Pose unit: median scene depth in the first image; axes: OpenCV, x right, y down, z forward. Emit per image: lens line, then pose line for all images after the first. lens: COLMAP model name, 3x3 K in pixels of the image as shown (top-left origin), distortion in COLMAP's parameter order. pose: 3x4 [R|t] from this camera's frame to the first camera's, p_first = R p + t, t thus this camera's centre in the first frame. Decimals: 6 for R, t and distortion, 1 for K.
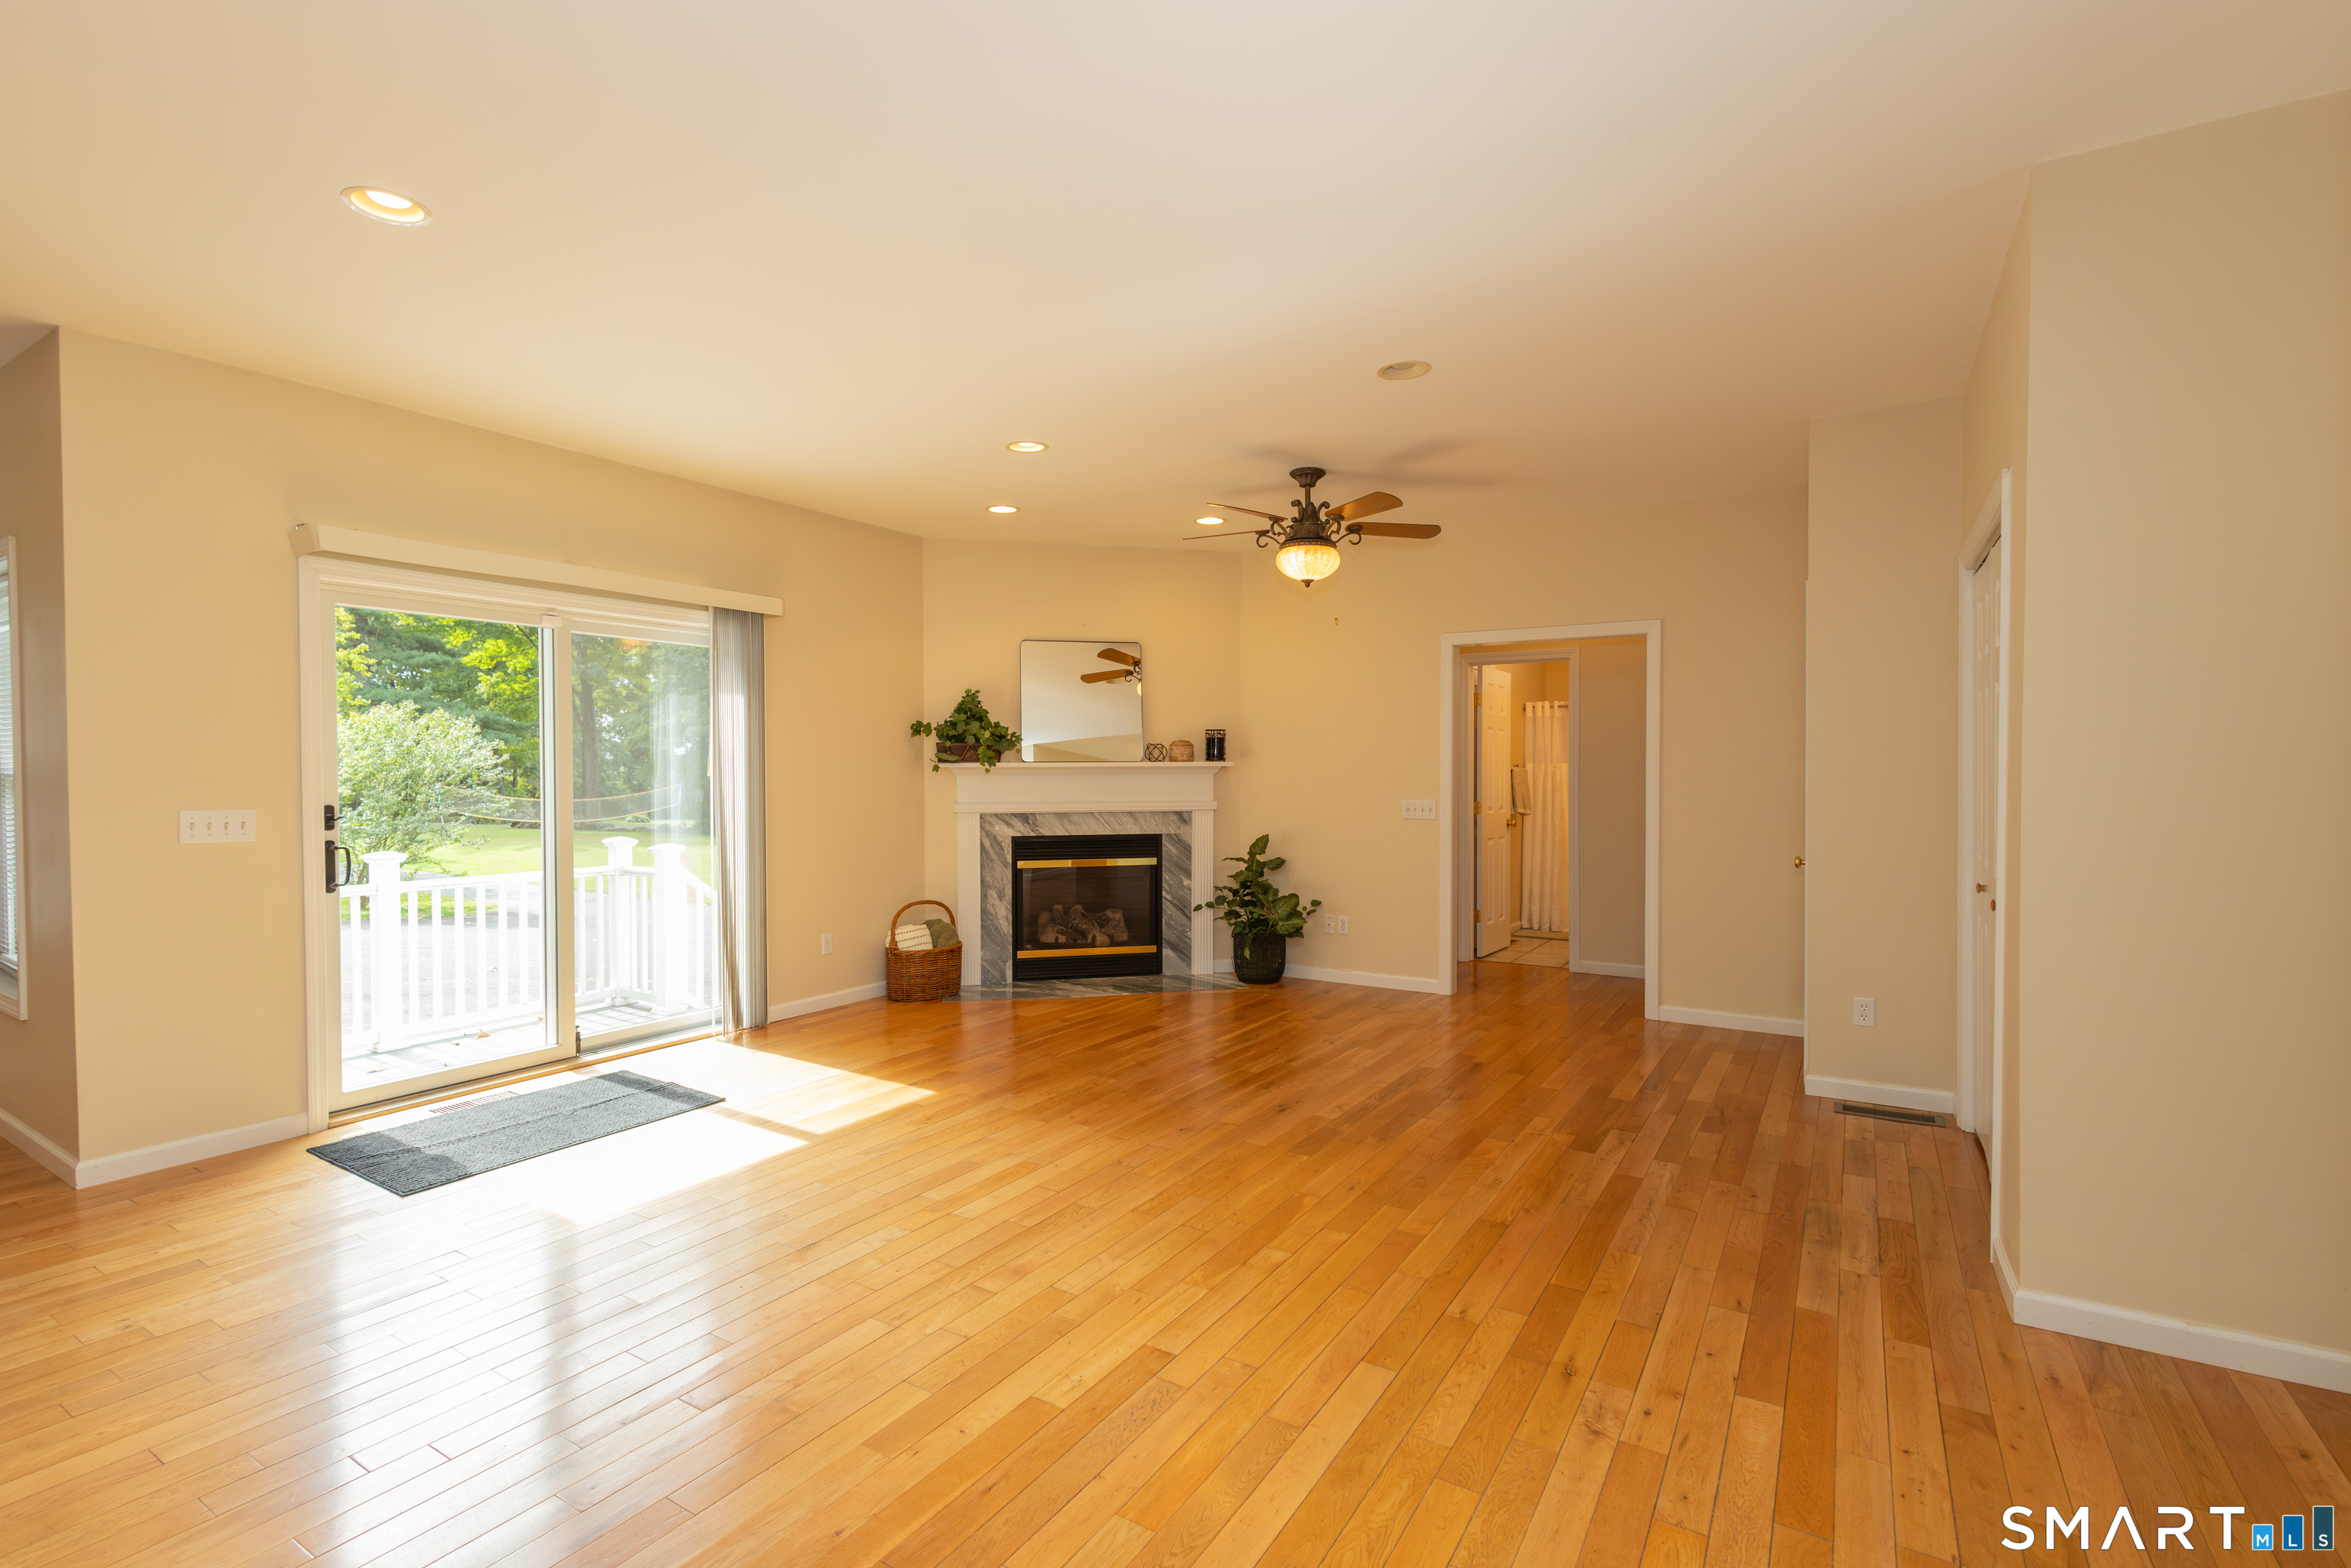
lens RADIAL K [[1086.7, 0, 1167.4], [0, 1086.7, 790.1], [0, 0, 1]] dist [0.001916, 0.000163]
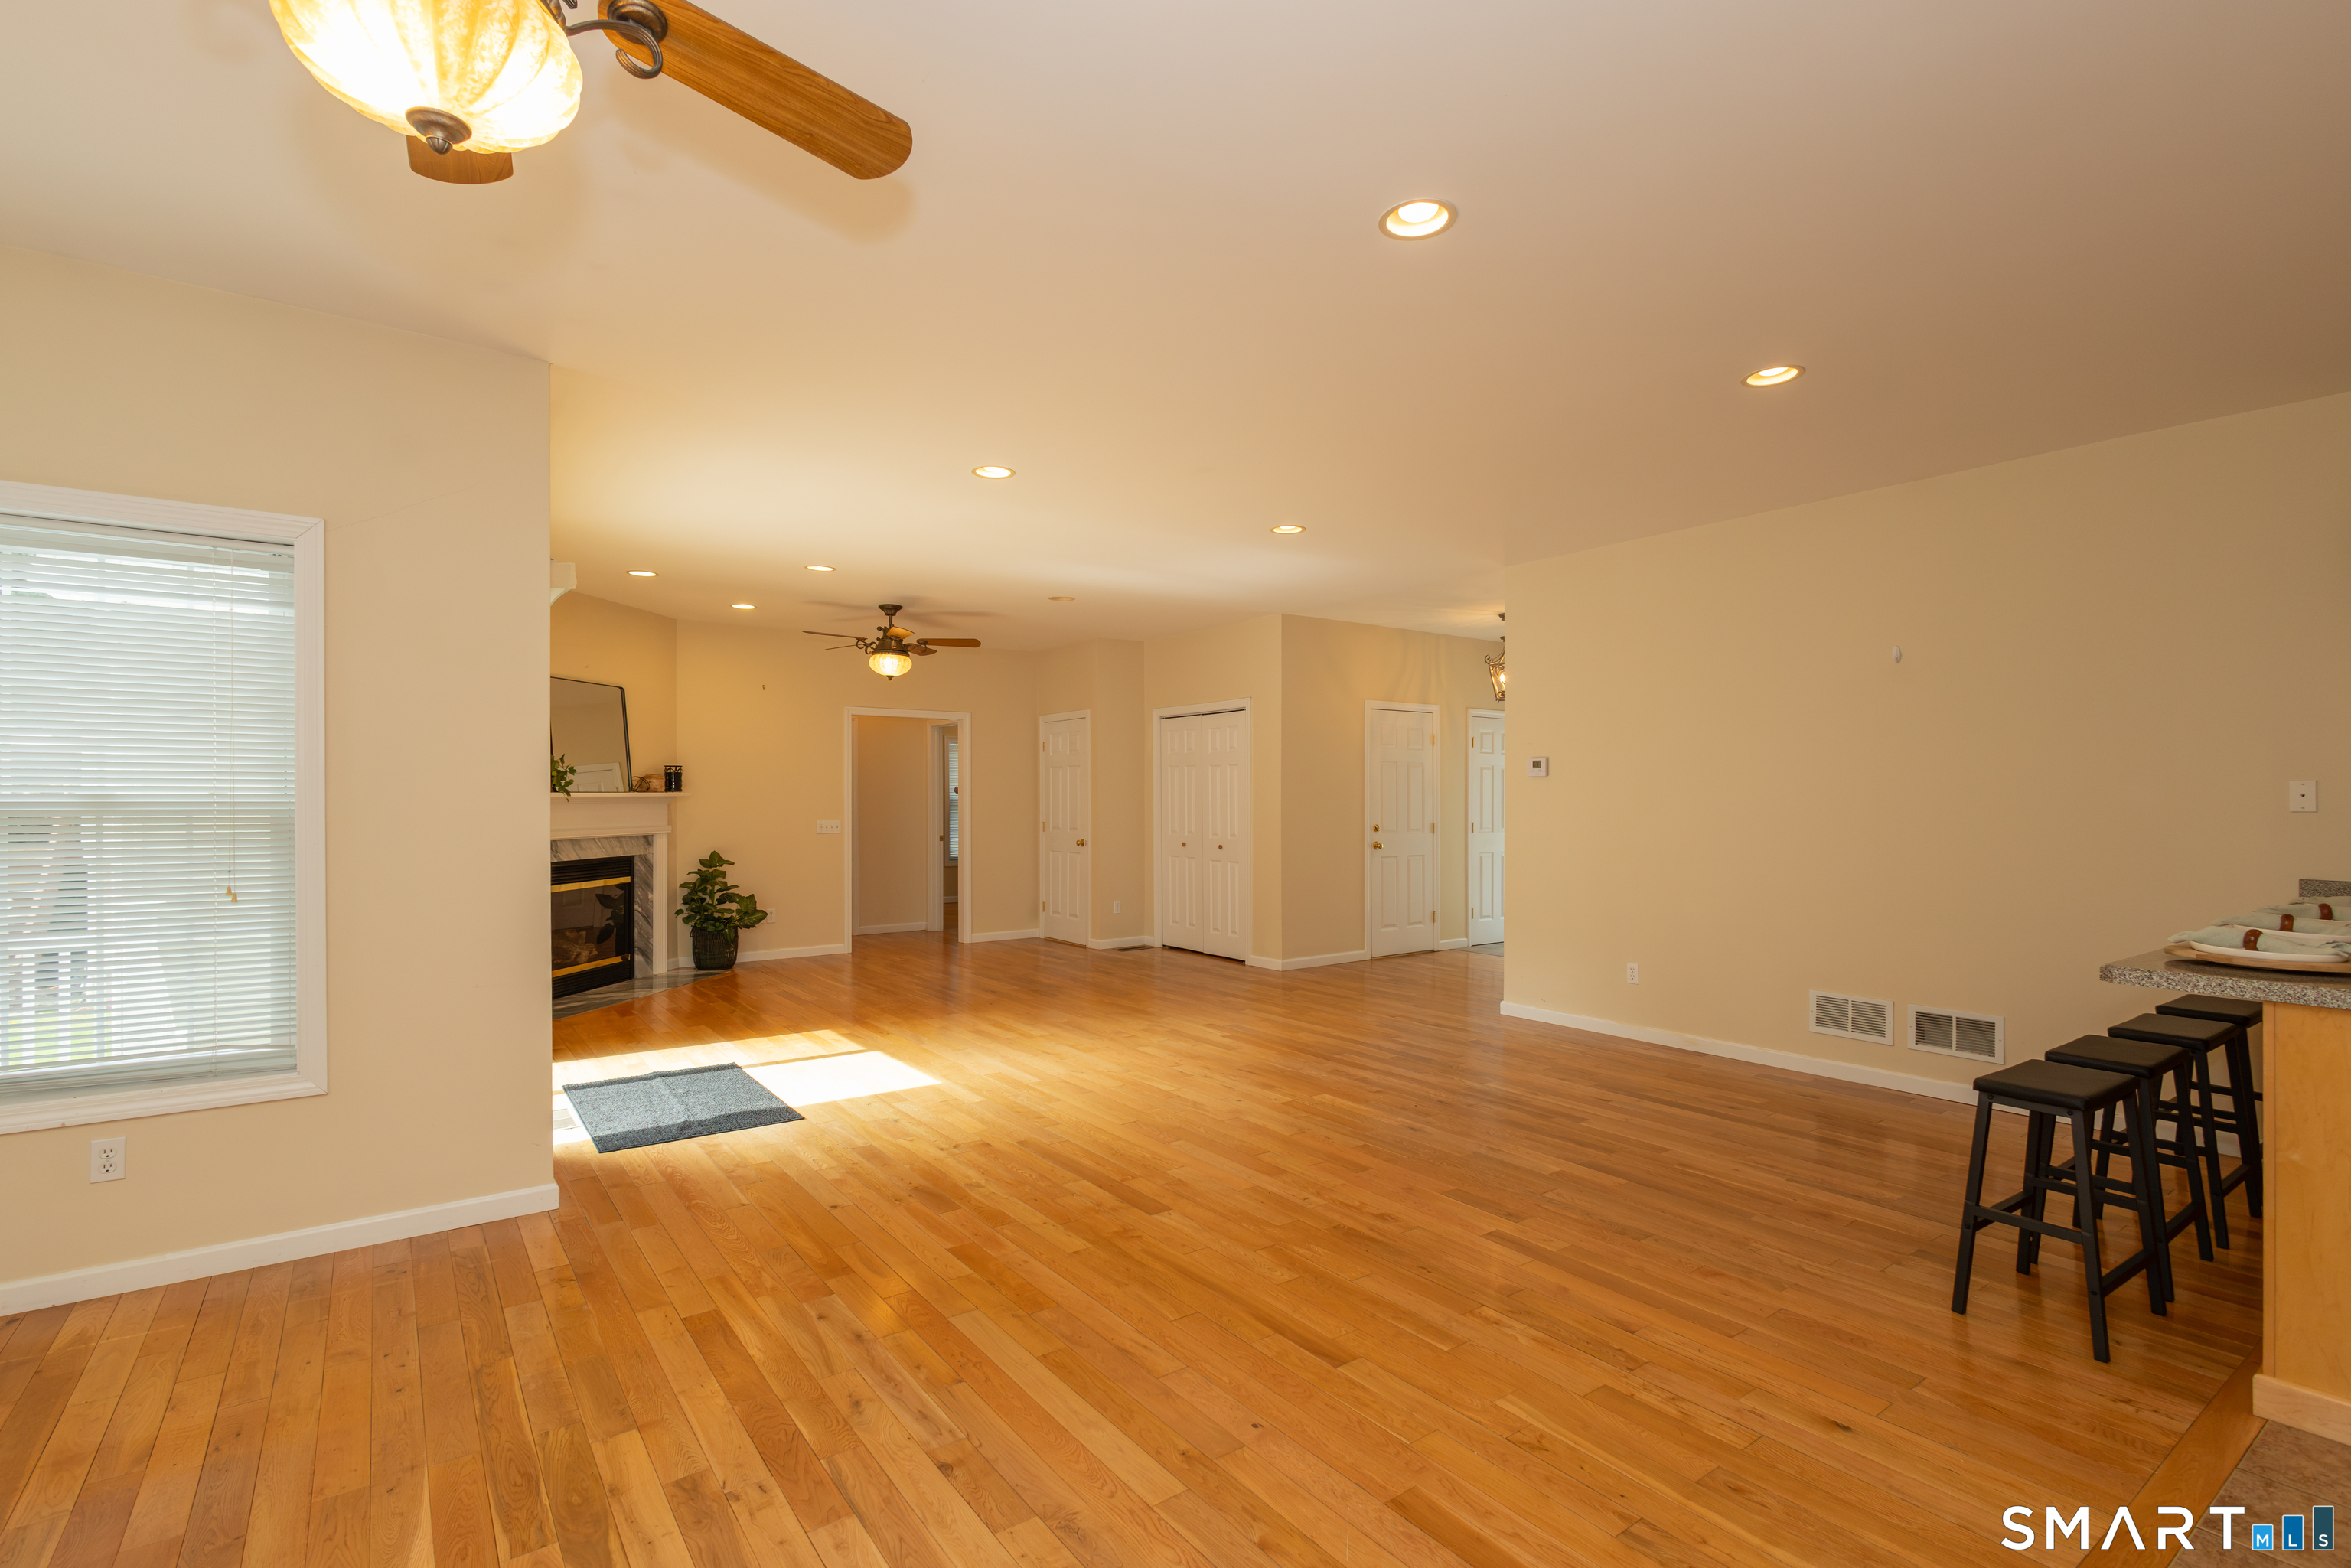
lens RADIAL K [[1086.7, 0, 1167.4], [0, 1086.7, 790.1], [0, 0, 1]] dist [0.001916, 0.000163]
pose [[0.372026, 0.008002, 0.928188, -0.884362], [0.022530, 0.999590, -0.017648, 0.004659], [-0.927949, 0.027478, 0.371694, 0.046042]]
